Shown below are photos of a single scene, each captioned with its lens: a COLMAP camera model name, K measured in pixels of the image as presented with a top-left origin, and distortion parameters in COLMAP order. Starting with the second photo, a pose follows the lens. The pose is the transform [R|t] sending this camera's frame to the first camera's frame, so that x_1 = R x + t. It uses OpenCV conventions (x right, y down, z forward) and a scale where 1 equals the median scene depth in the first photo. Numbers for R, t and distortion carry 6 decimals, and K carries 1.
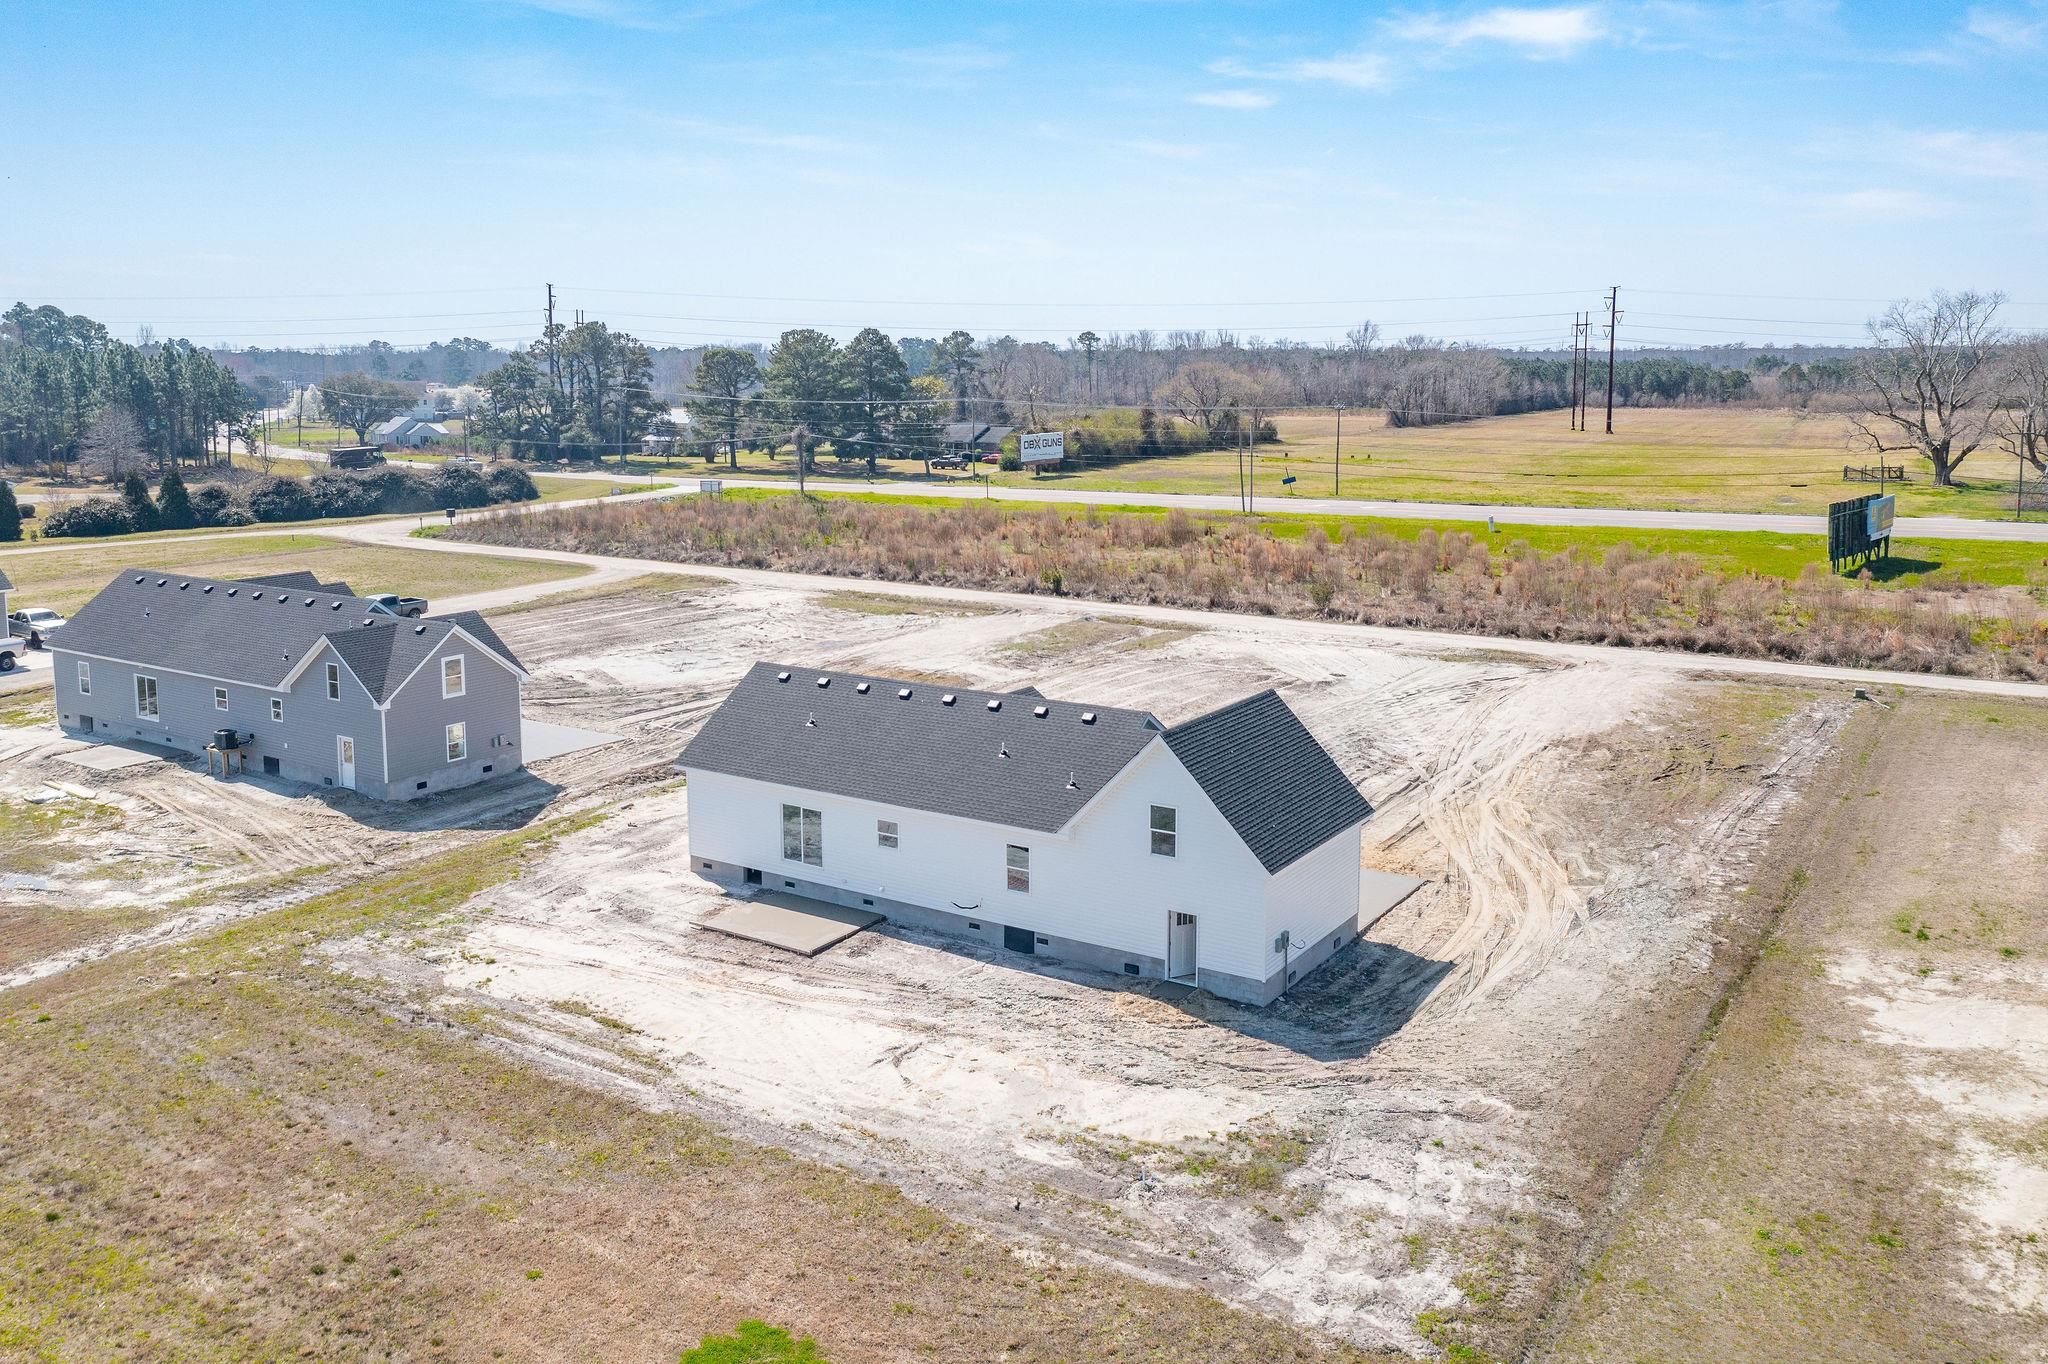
lens RADIAL K [[1634.4, 0, 1044.0], [0, 1634.4, 600.9], [0, 0, 1]] dist [-0.014671, 0.023153]
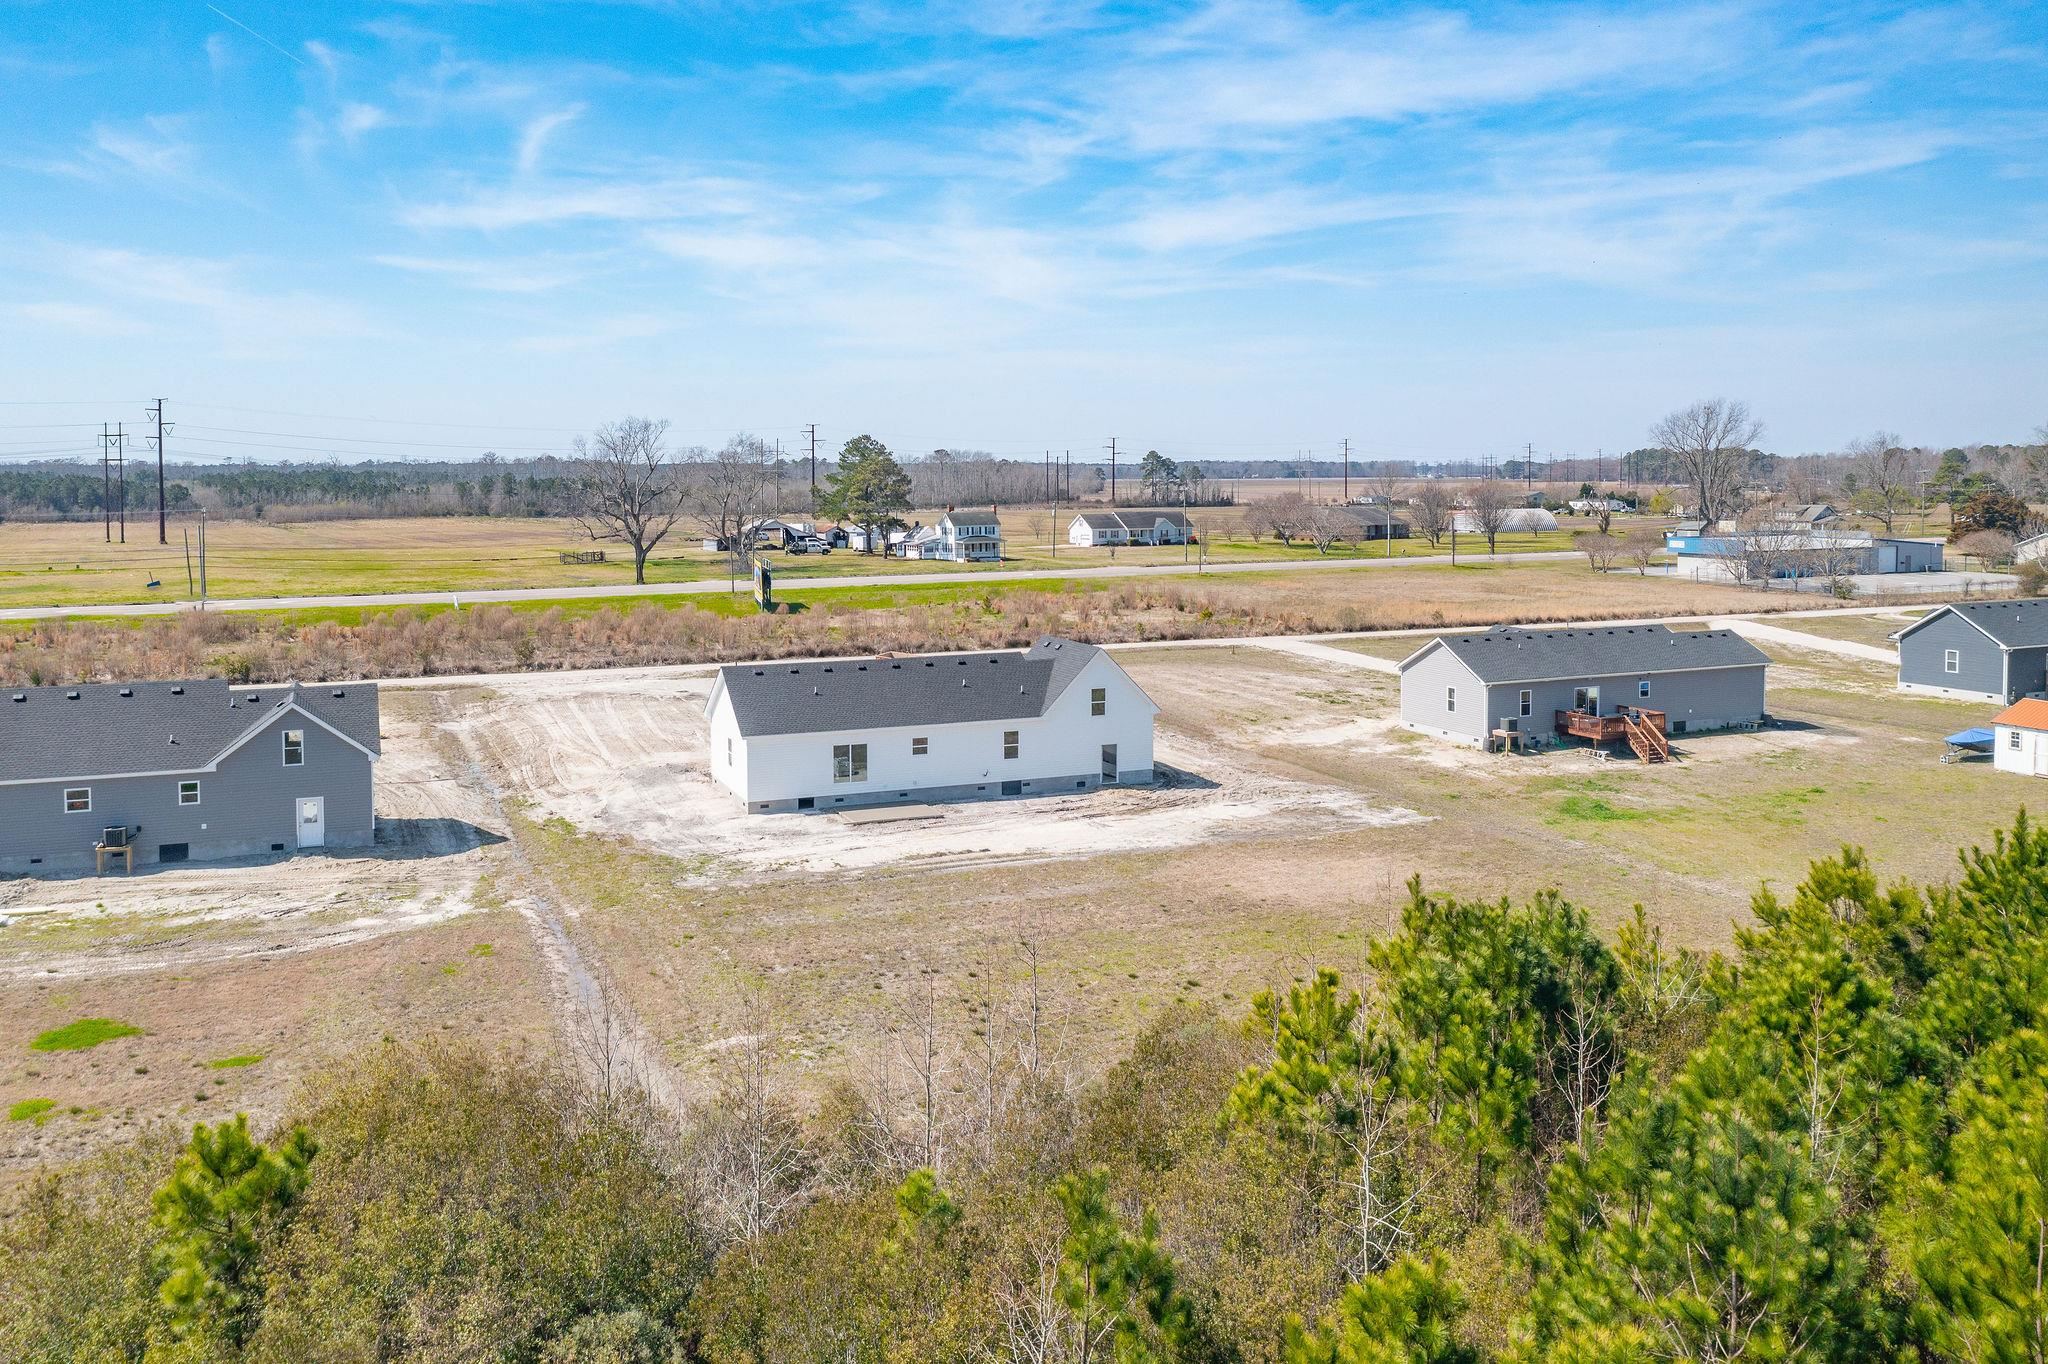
lens RADIAL K [[1631.6, 0, 1023.3], [0, 1631.6, 518.8], [0, 0, 1]] dist [0.002375, 0.009309]
pose [[0.563408, -0.020381, 0.825927, -1.414420], [0.120427, 0.991044, -0.057695, 0.028574], [-0.817355, 0.131970, 0.560817, -0.003342]]
